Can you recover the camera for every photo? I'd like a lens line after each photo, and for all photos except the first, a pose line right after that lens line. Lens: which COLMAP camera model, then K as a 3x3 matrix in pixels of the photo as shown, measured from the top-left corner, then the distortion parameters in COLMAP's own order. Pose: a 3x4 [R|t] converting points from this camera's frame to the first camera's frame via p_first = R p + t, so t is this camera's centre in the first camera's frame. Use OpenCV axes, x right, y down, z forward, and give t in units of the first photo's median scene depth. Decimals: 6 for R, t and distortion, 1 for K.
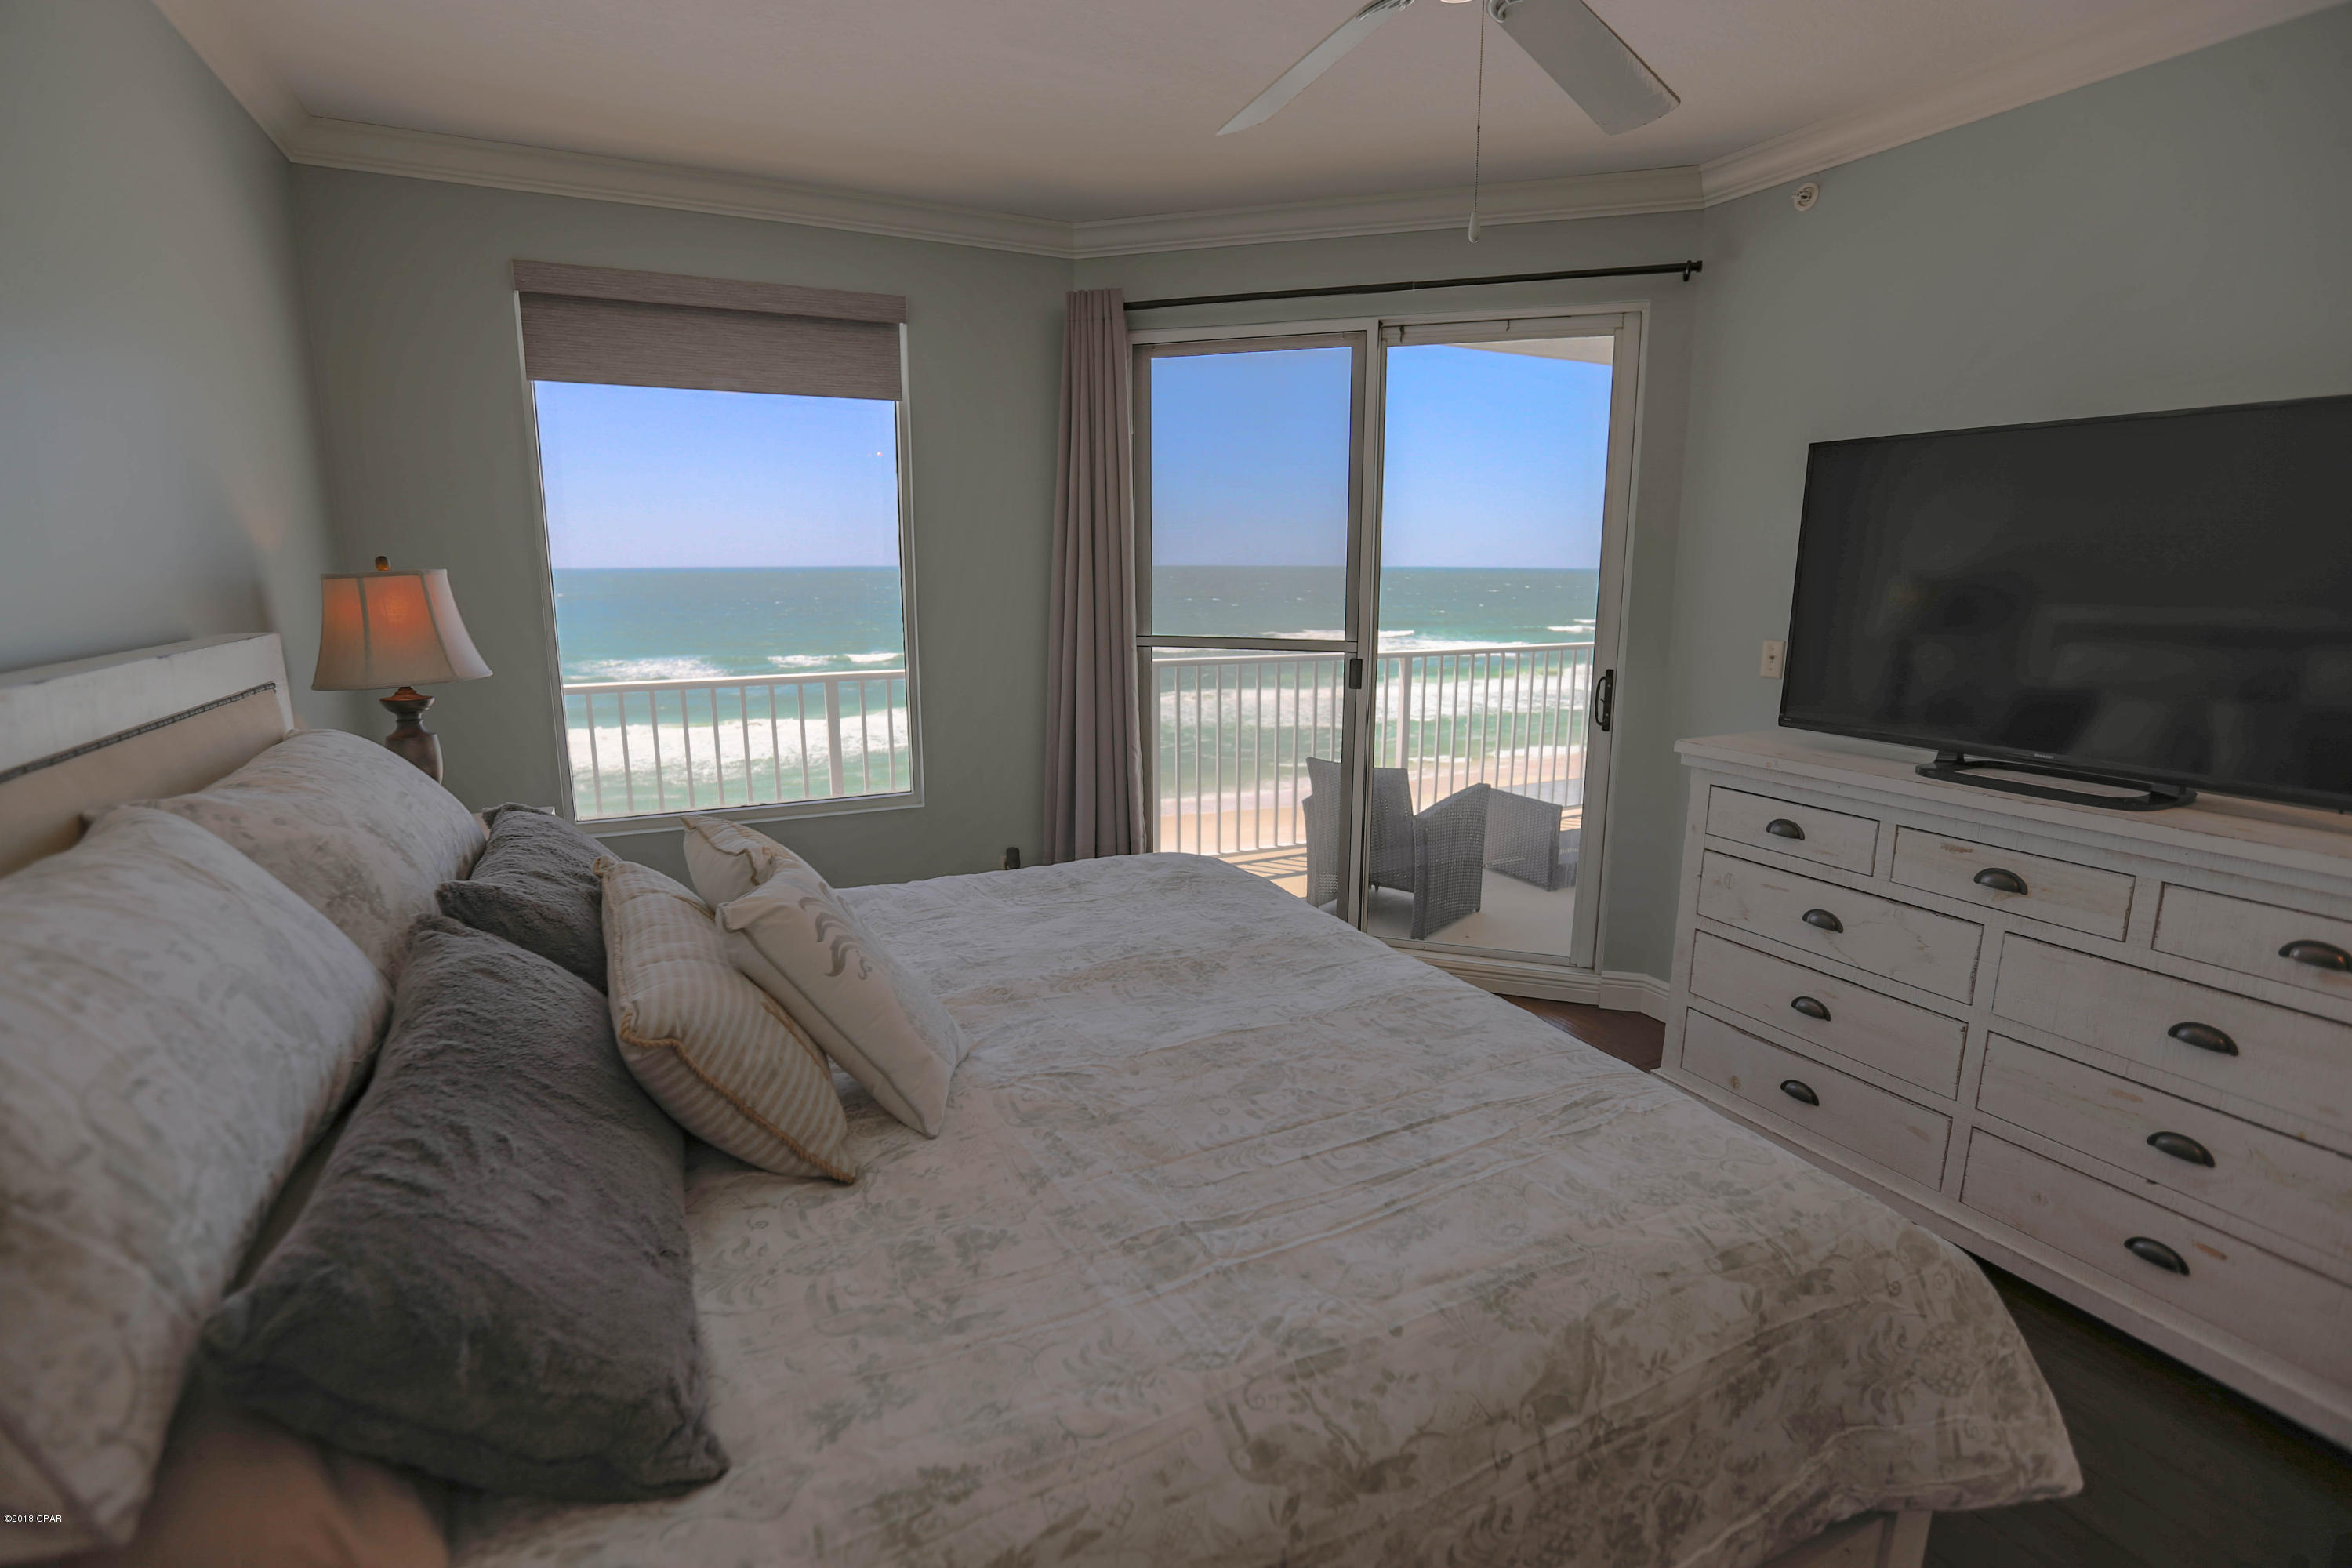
lens RADIAL K [[1079.0, 0, 1176.9], [0, 1079.0, 775.9], [0, 0, 1]] dist [-0.051644, 0.020452]
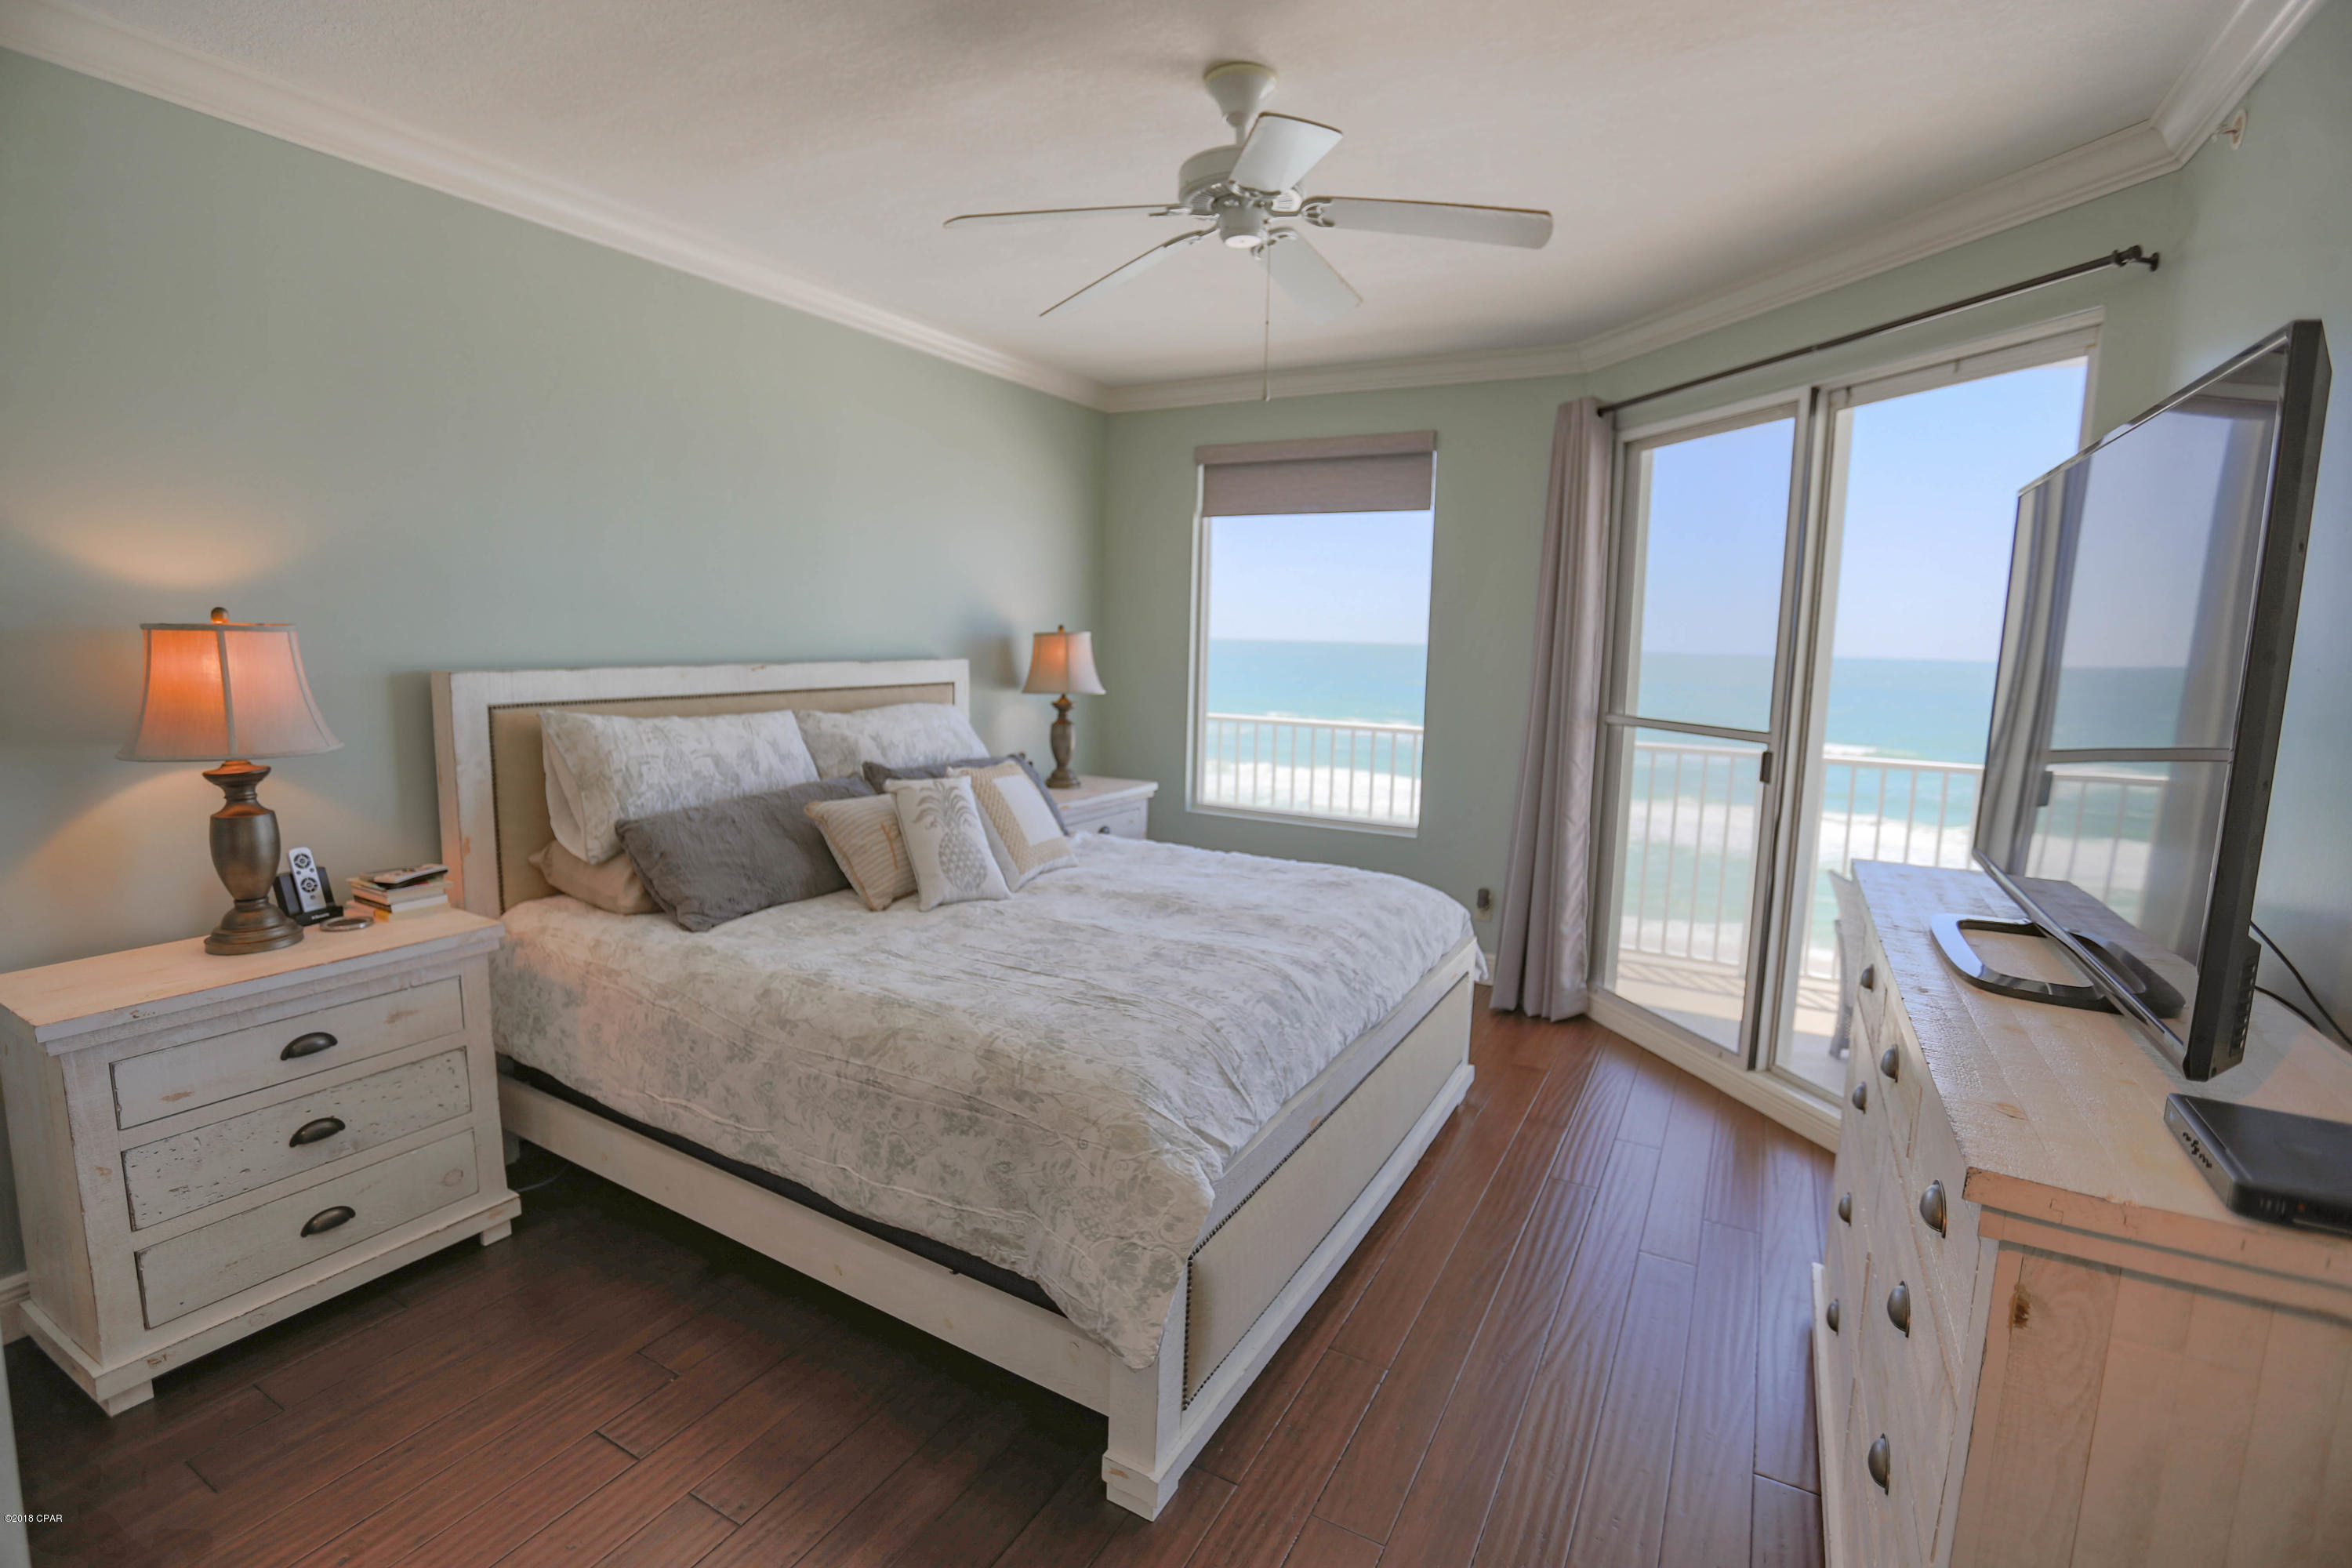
lens RADIAL K [[1079.0, 0, 1176.9], [0, 1079.0, 775.9], [0, 0, 1]] dist [-0.051644, 0.020452]
pose [[0.560251, 0.118417, -0.819815, 1.529329], [-0.180721, 0.983360, 0.018538, -0.031210], [0.808368, 0.137772, 0.572329, 0.185542]]
